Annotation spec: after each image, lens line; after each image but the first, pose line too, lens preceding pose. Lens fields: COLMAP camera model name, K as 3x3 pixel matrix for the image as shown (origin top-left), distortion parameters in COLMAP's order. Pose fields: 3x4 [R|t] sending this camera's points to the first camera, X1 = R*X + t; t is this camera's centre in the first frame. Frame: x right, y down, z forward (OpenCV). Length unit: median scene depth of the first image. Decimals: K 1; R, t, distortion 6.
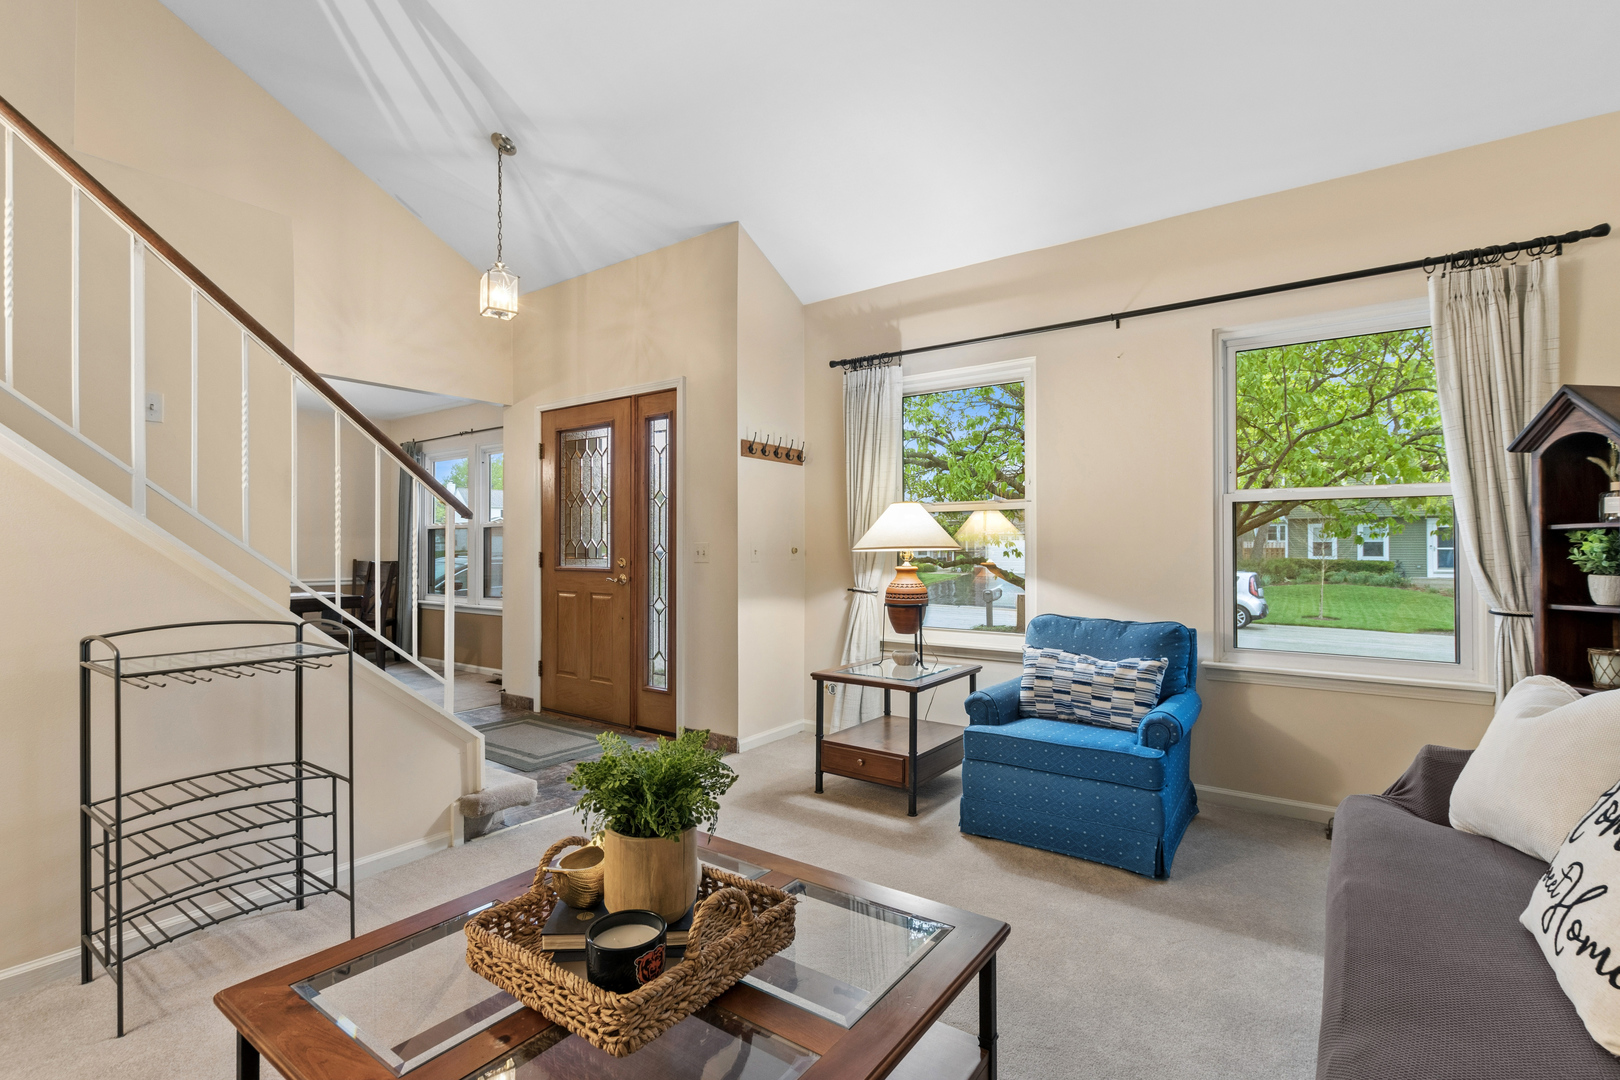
lens RADIAL K [[745.1, 0, 815.7], [0, 745.1, 542.4], [0, 0, 1]] dist [0.007659, -0.001747]
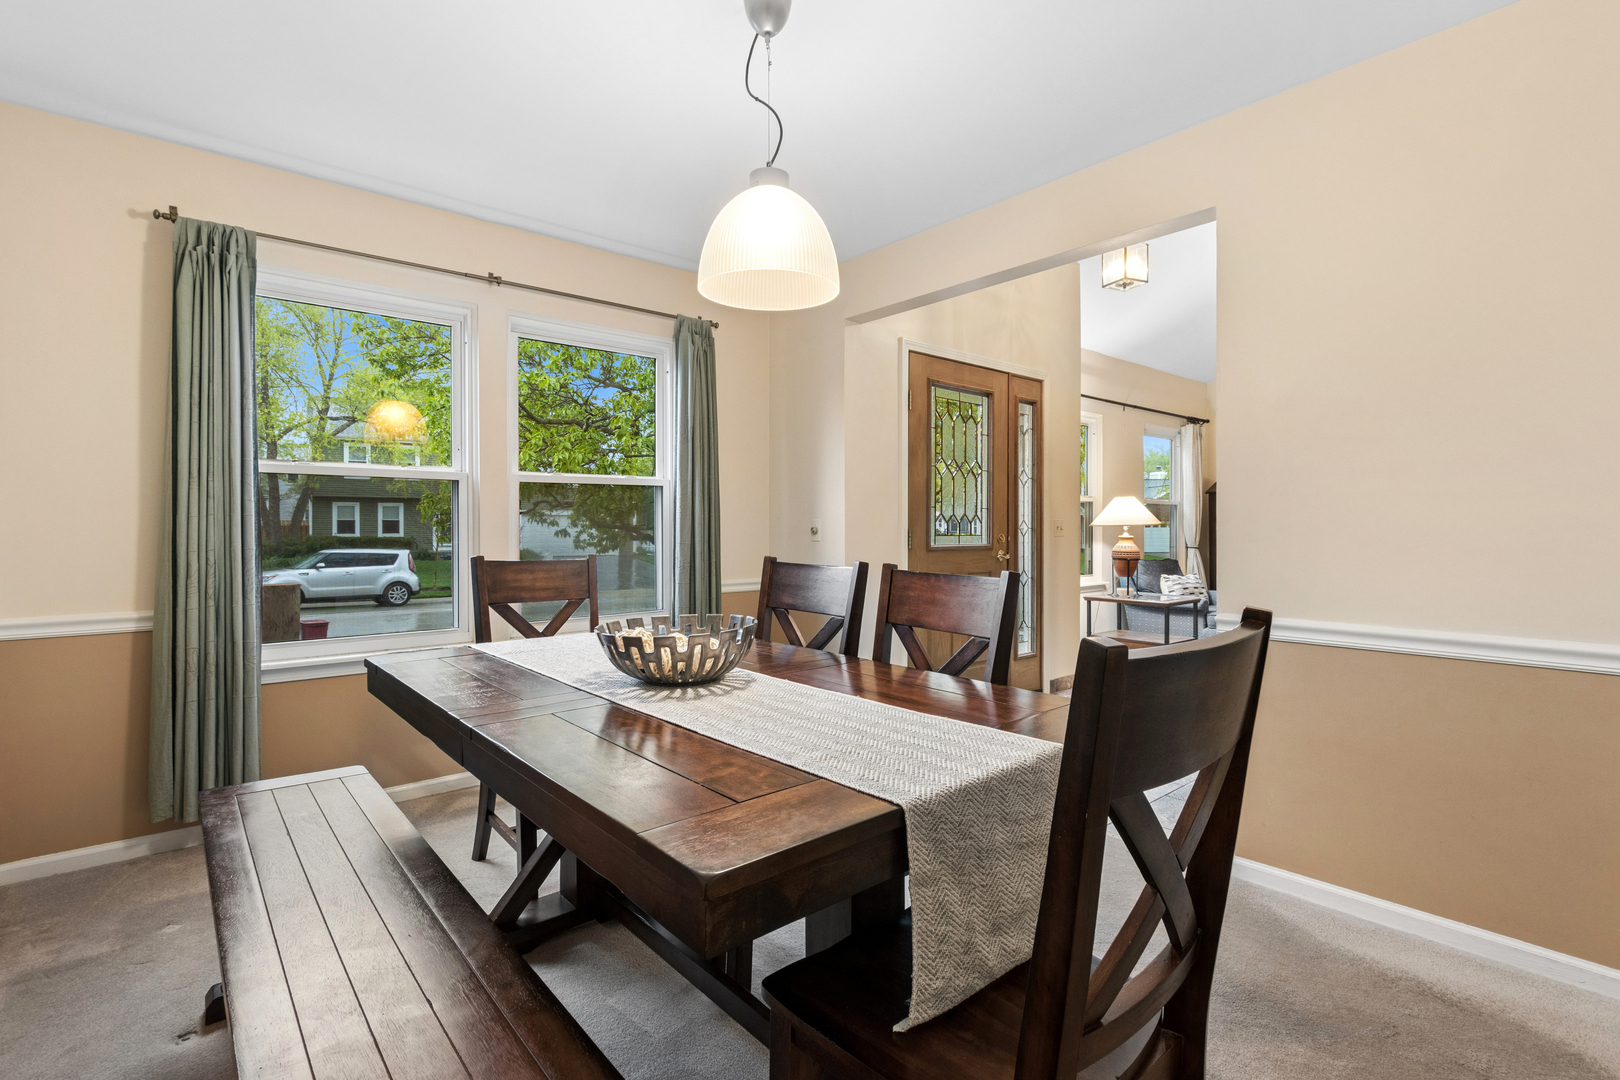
lens RADIAL K [[745.1, 0, 814.3], [0, 745.1, 530.0], [0, 0, 1]] dist [0.007659, -0.001747]
pose [[0.238033, -0.006098, 0.971238, -1.245082], [-0.006598, 0.999947, 0.007895, 0.009797], [-0.971235, -0.008288, 0.237980, 0.975694]]
